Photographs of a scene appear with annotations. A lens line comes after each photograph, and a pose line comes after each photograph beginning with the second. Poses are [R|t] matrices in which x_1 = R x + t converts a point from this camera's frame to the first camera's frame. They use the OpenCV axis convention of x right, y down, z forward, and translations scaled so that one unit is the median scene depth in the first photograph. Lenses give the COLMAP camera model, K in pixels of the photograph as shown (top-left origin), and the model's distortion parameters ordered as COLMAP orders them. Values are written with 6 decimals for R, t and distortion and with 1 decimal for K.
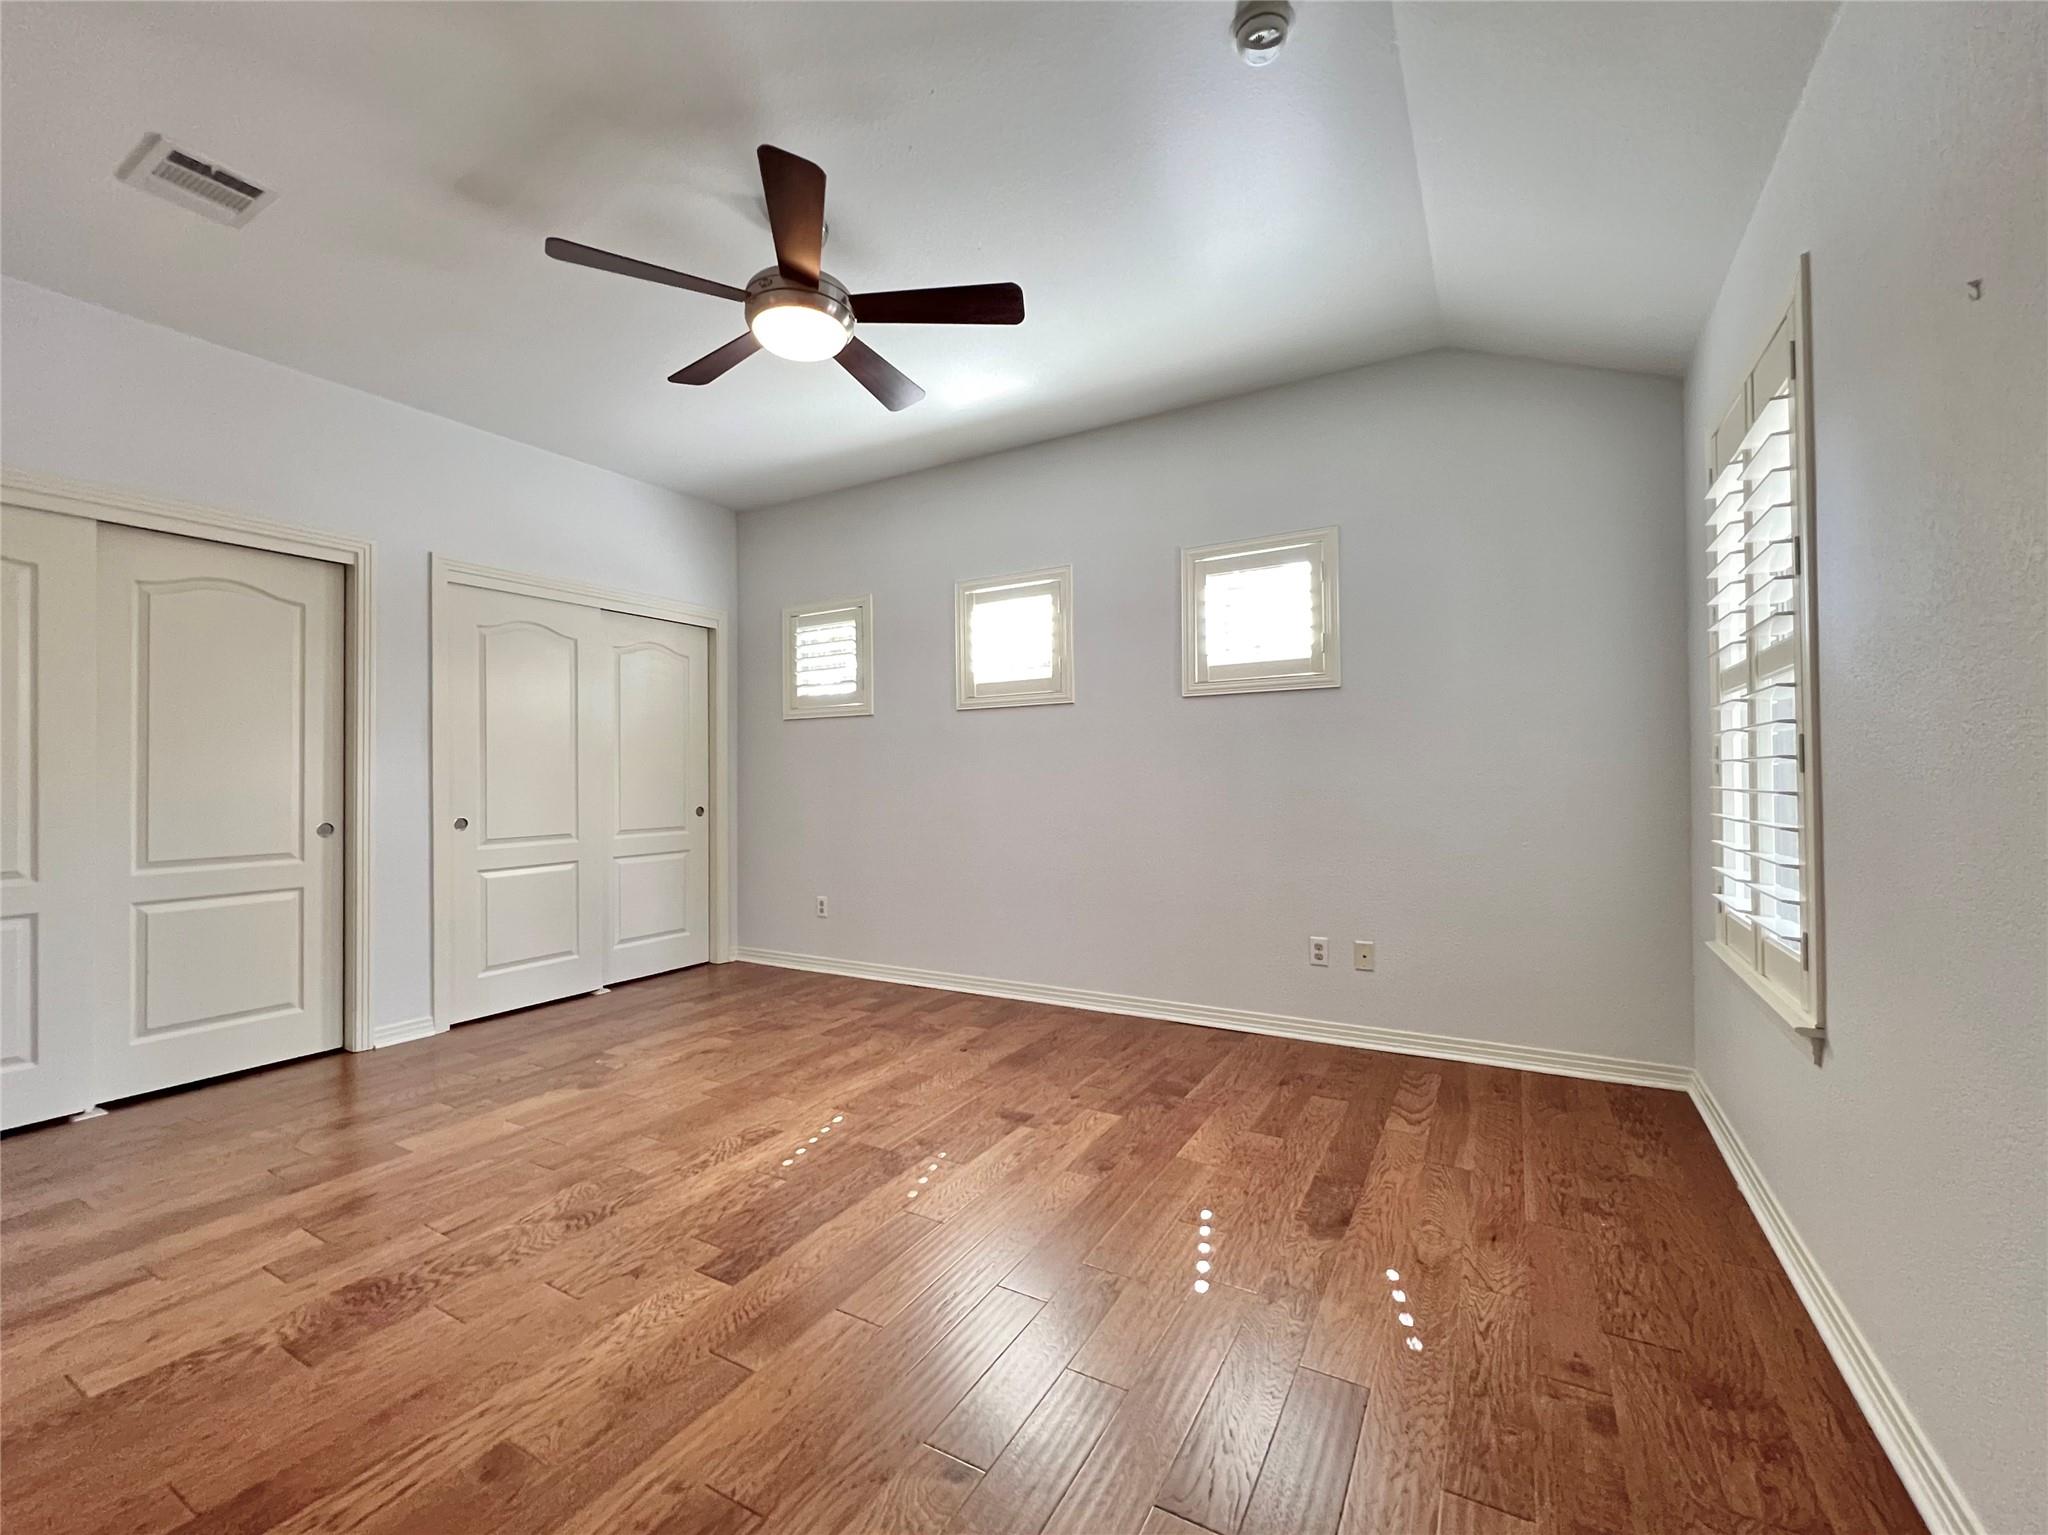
lens RADIAL K [[871.1, 0, 1025.9], [0, 871.1, 761.3], [0, 0, 1]] dist [-0.000130, -0.000617]
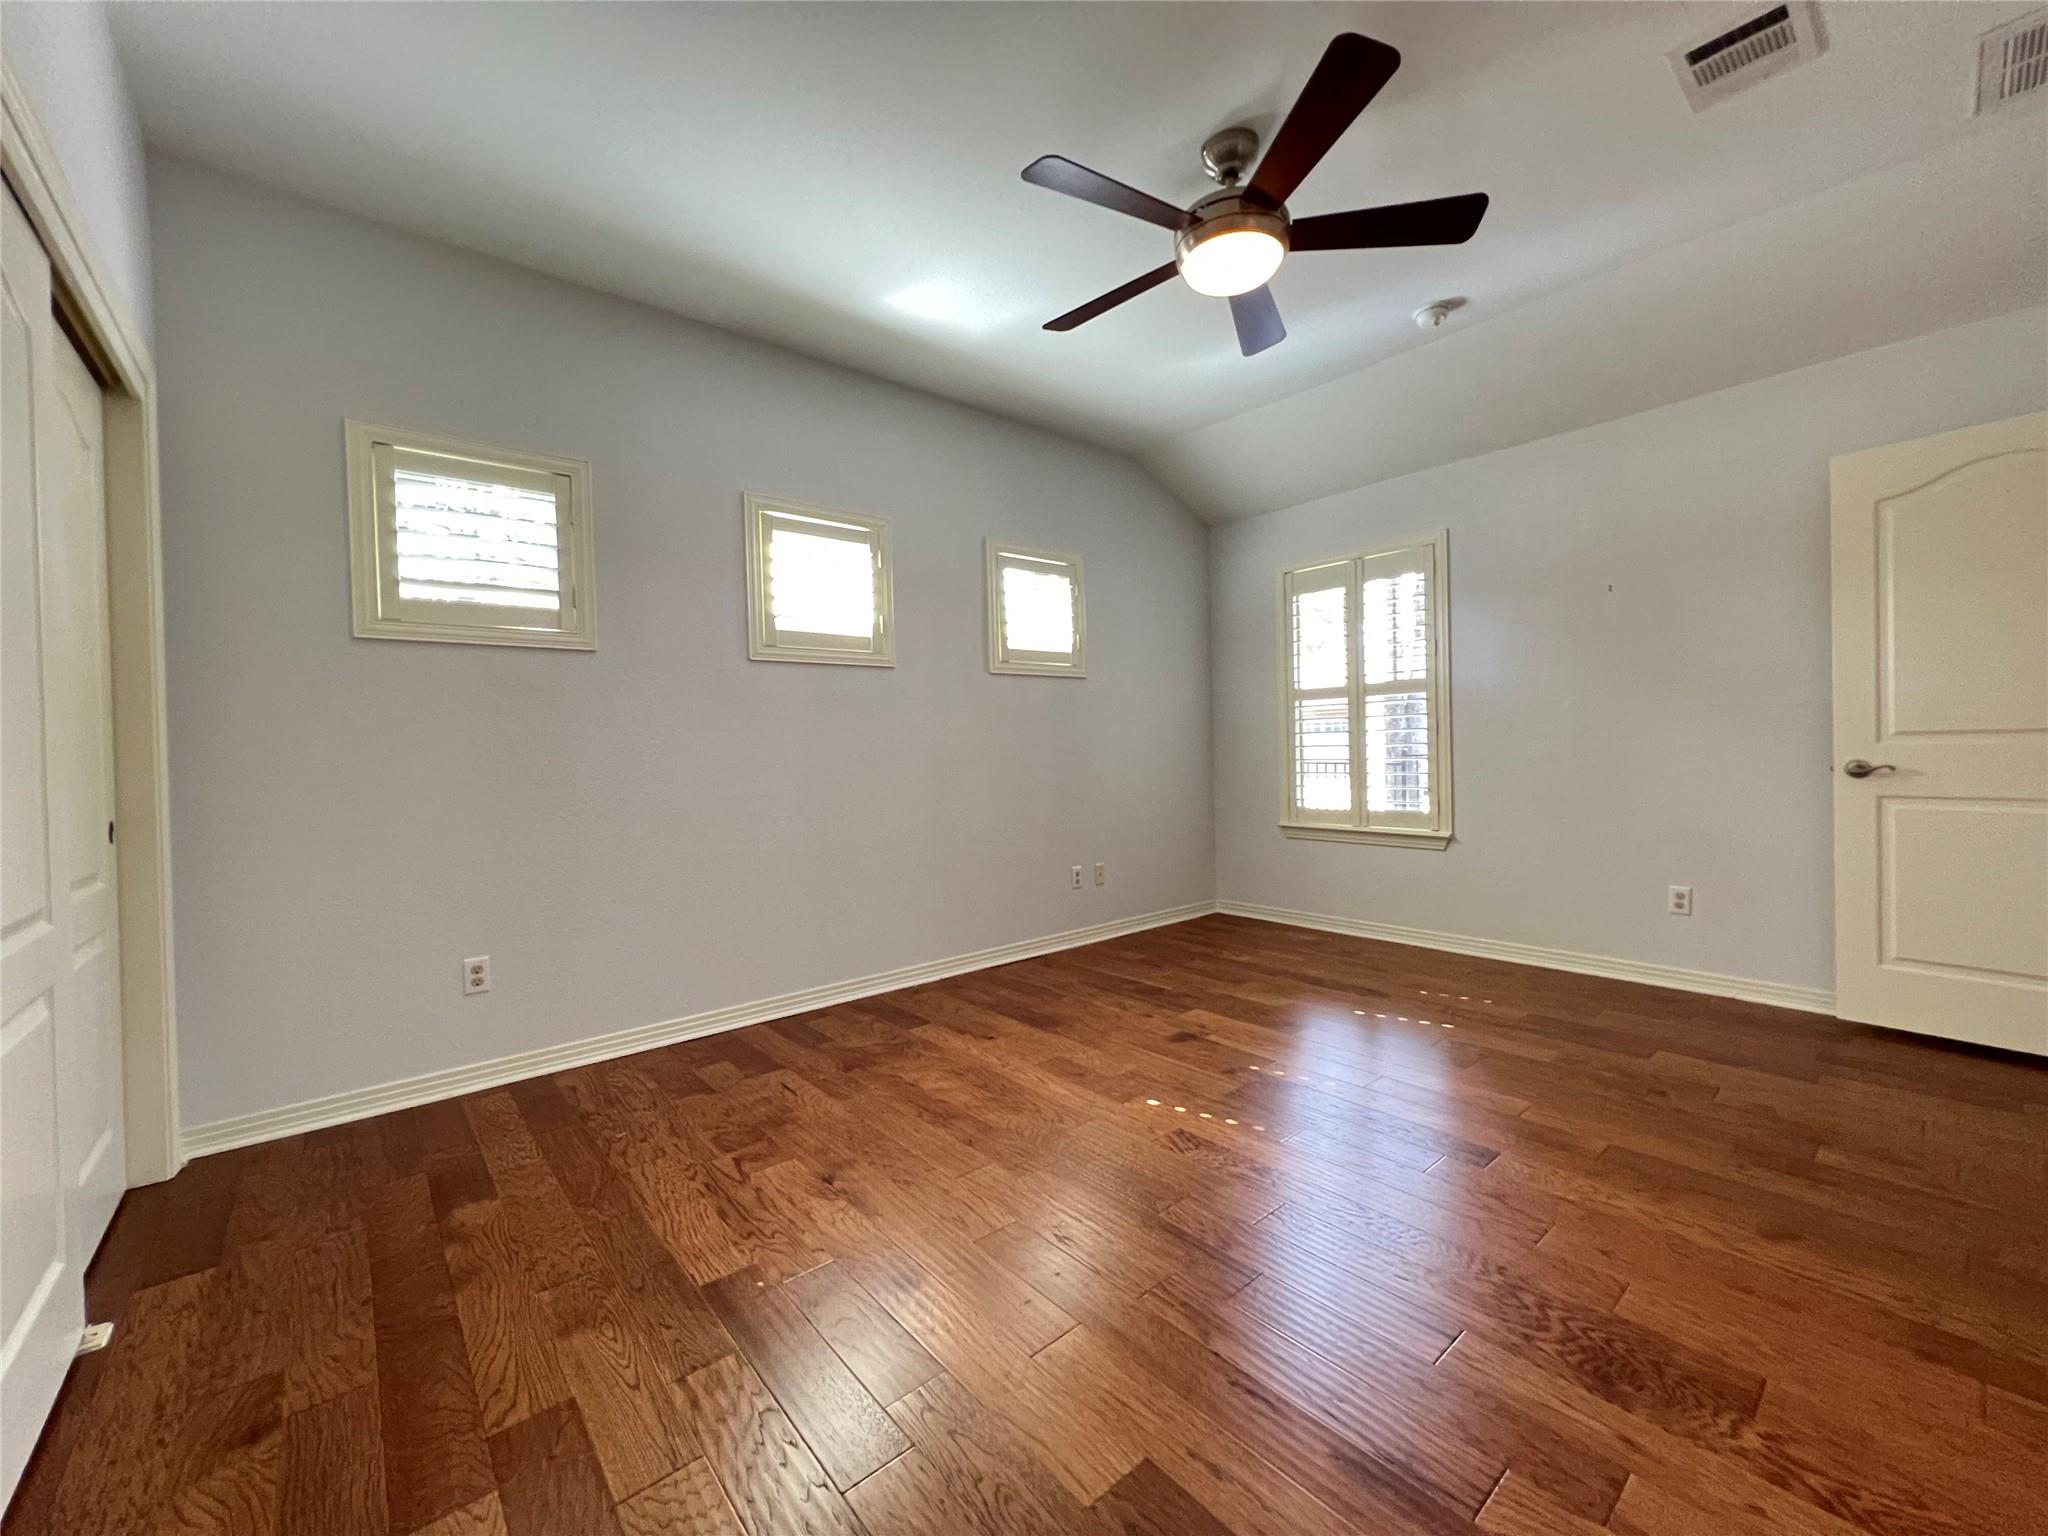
lens RADIAL K [[819.5, 0, 1025.8], [0, 819.5, 759.4], [0, 0, 1]] dist [-0.001911, 0.000424]
pose [[0.334722, -0.009023, 0.942274, -0.831944], [0.003035, 0.999959, 0.008498, 0.028901], [-0.942312, 0.000015, 0.334735, 0.644187]]
